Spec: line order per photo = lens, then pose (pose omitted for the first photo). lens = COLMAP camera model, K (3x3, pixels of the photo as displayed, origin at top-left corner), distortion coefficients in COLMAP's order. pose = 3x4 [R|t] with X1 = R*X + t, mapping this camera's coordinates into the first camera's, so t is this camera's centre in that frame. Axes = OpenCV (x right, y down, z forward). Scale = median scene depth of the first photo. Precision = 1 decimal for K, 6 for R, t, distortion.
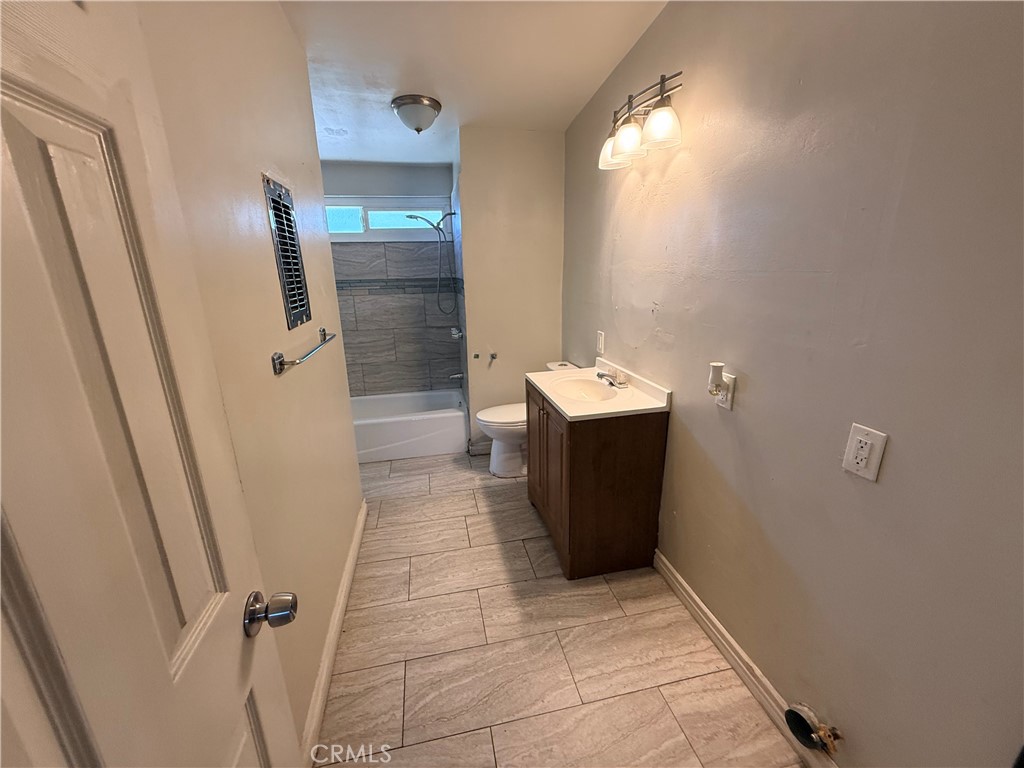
lens RADIAL K [[408.4, 0, 510.2], [0, 408.4, 383.3], [0, 0, 1]] dist [-0.003315, 0.000775]
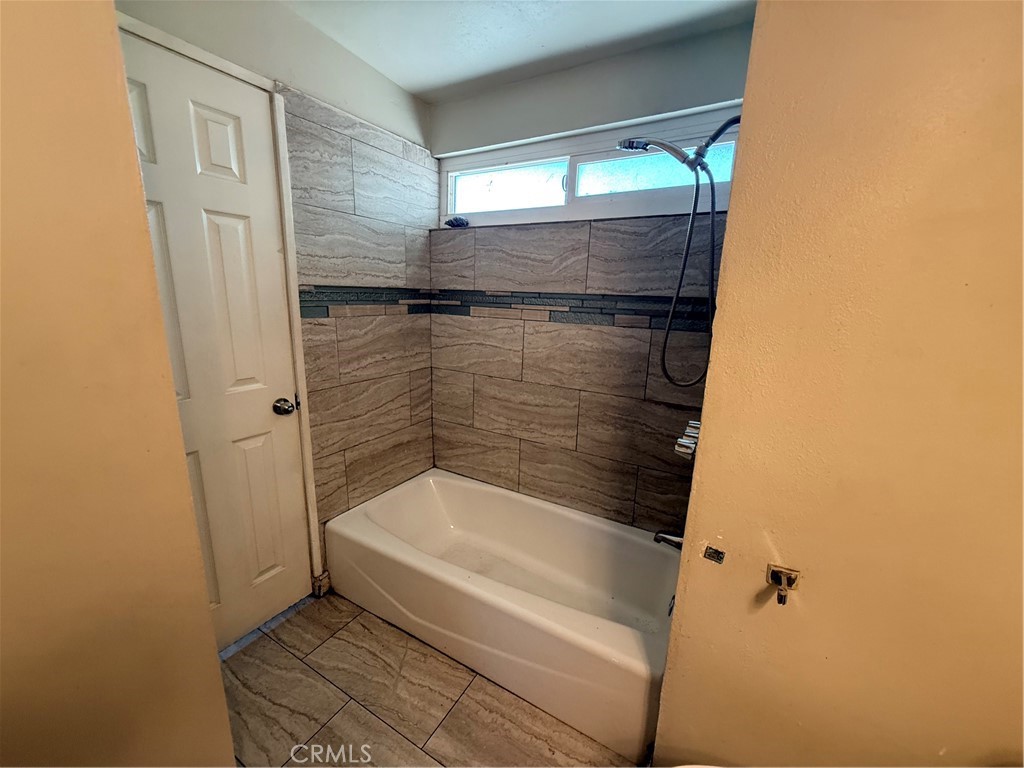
lens RADIAL K [[408.4, 0, 515.4], [0, 408.4, 383.6], [0, 0, 1]] dist [-0.003315, 0.000775]
pose [[0.740761, 0.190183, -0.644285, -0.017981], [-0.223585, 0.974207, 0.030507, -0.141990], [0.633469, 0.121454, 0.764177, 0.567740]]
